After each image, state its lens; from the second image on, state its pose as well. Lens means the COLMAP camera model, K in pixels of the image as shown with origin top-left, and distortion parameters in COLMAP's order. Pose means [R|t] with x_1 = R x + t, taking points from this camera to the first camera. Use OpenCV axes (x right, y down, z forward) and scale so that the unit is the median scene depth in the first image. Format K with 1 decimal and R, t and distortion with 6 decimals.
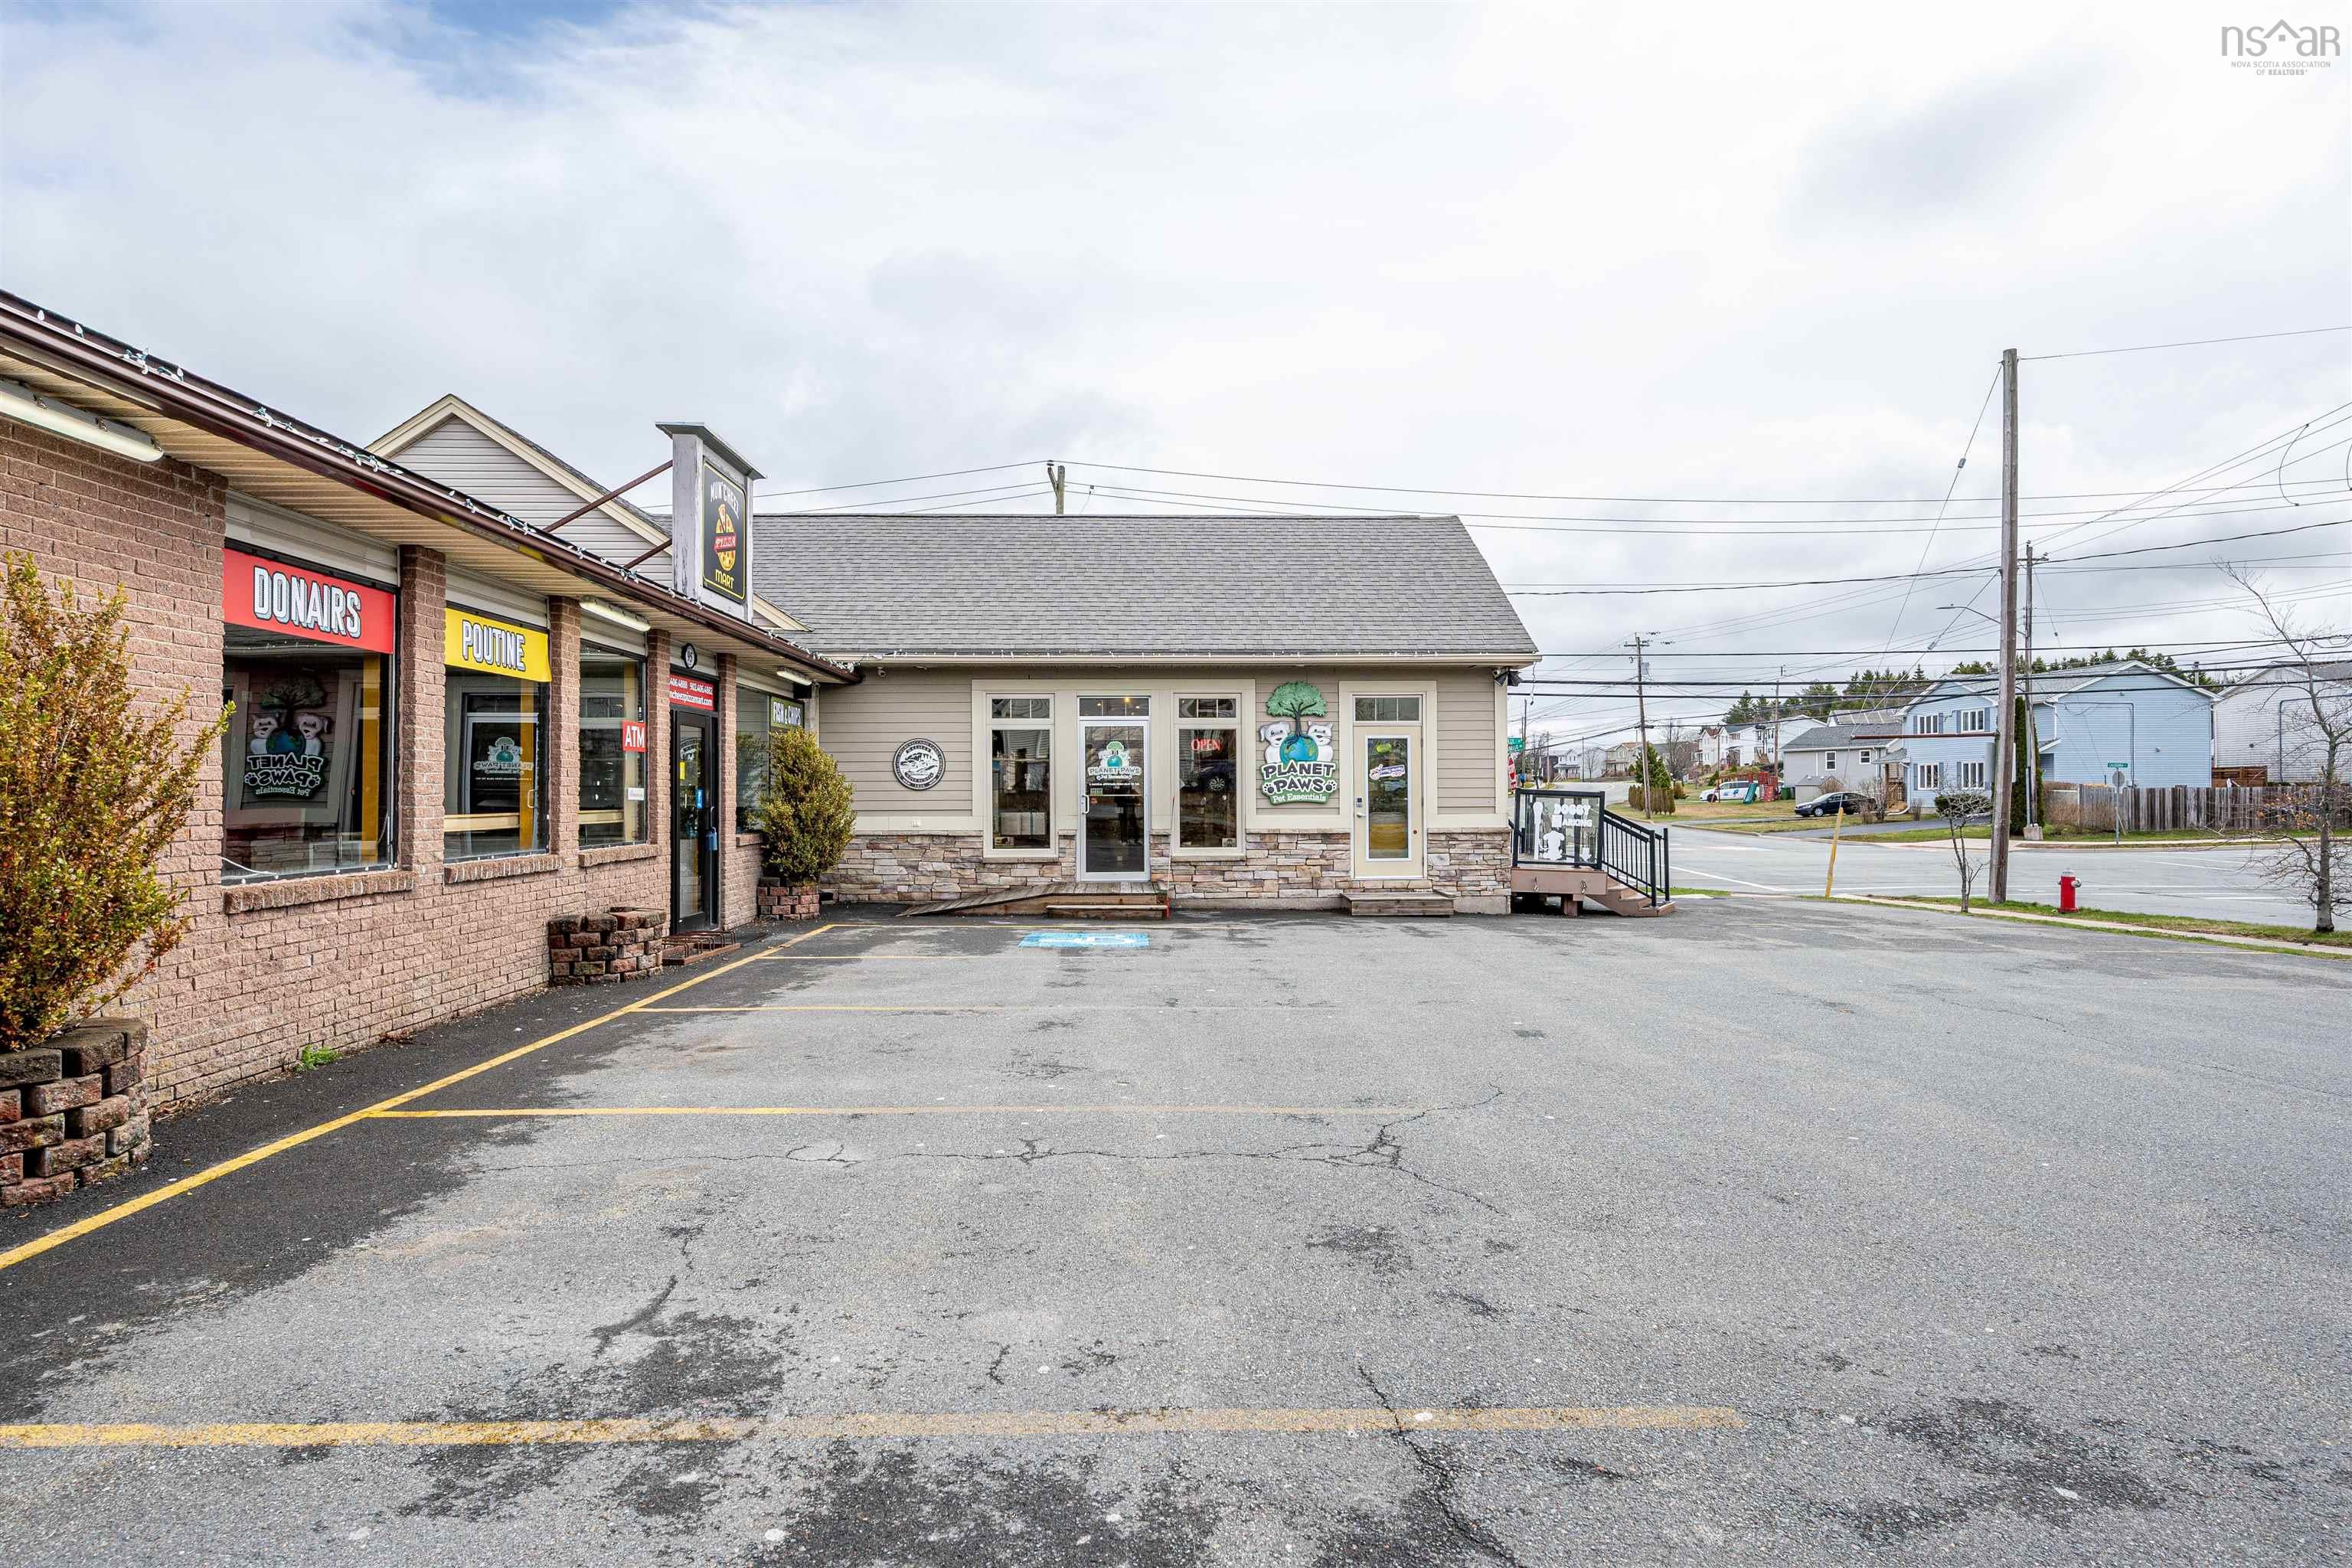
lens RADIAL K [[1250.0, 0, 1176.0], [0, 1250.0, 784.0], [0, 0, 1]] dist [0.002899, 0.000189]
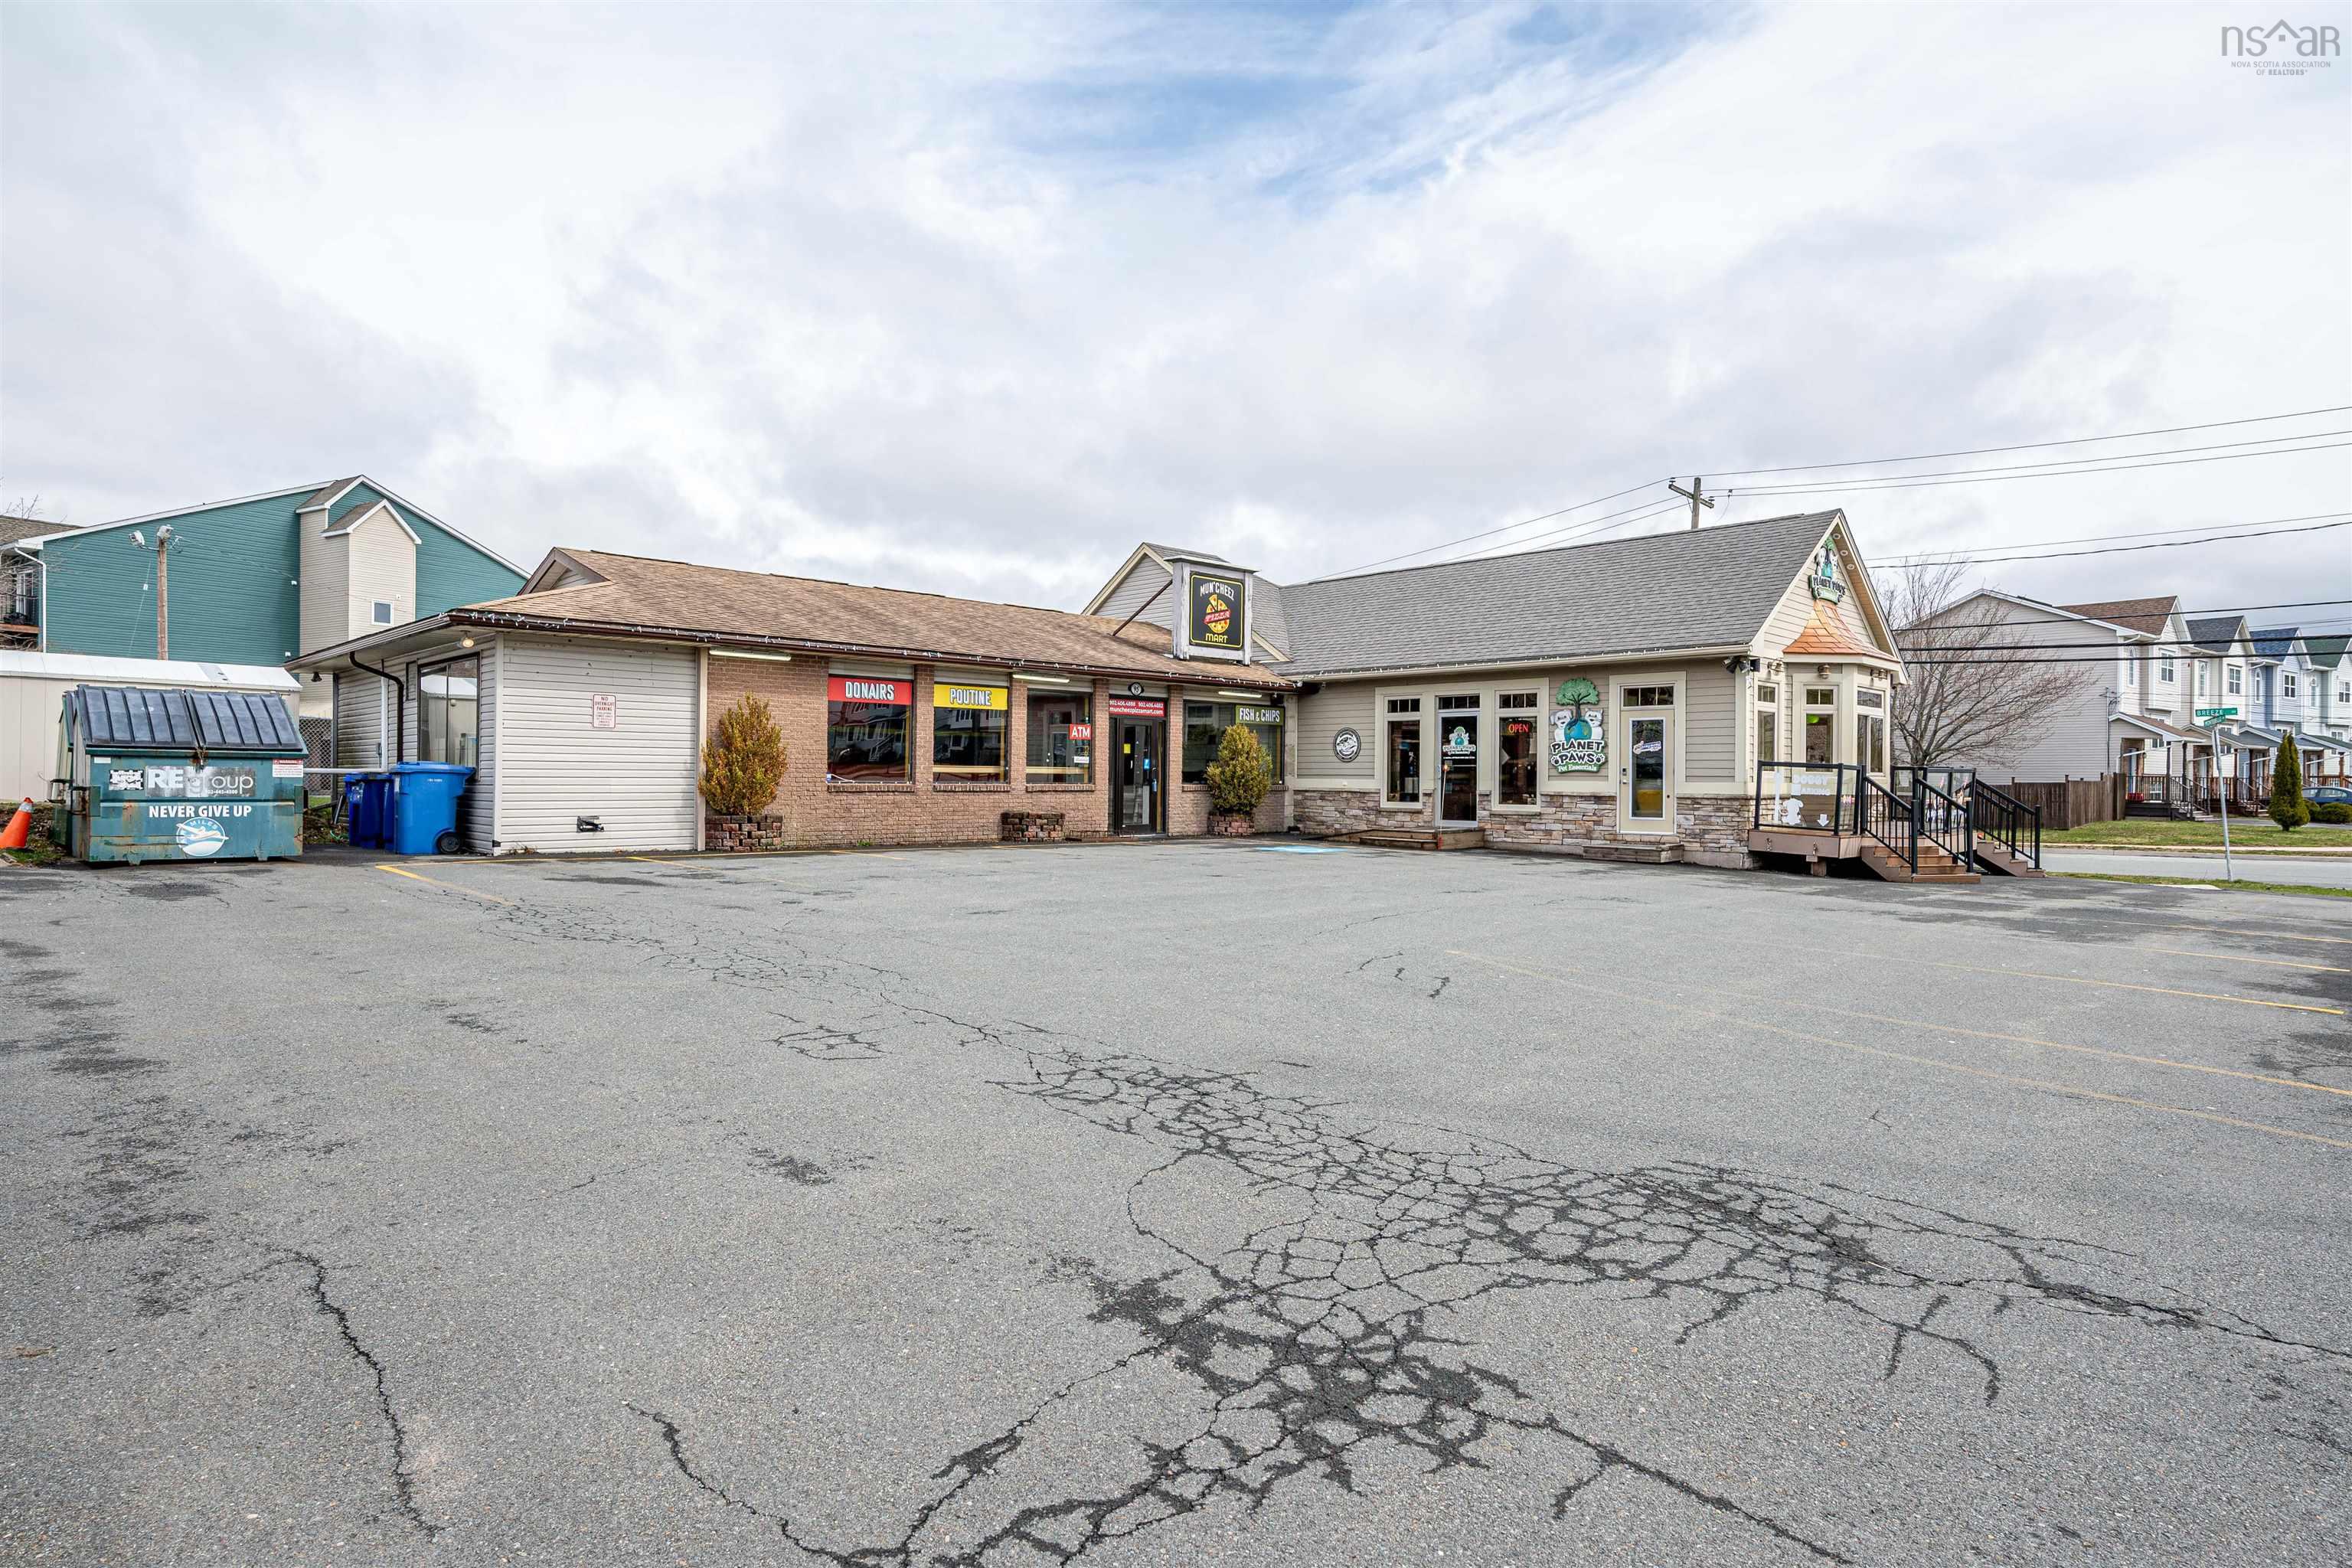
lens RADIAL K [[1251.6, 0, 1176.0], [0, 1251.6, 784.0], [0, 0, 1]] dist [-0.000234, 0.000001]
pose [[0.665933, 0.013424, -0.745891, 0.785438], [-0.005453, 0.999899, 0.013127, 0.012907], [0.745992, -0.004675, 0.665939, -0.168042]]
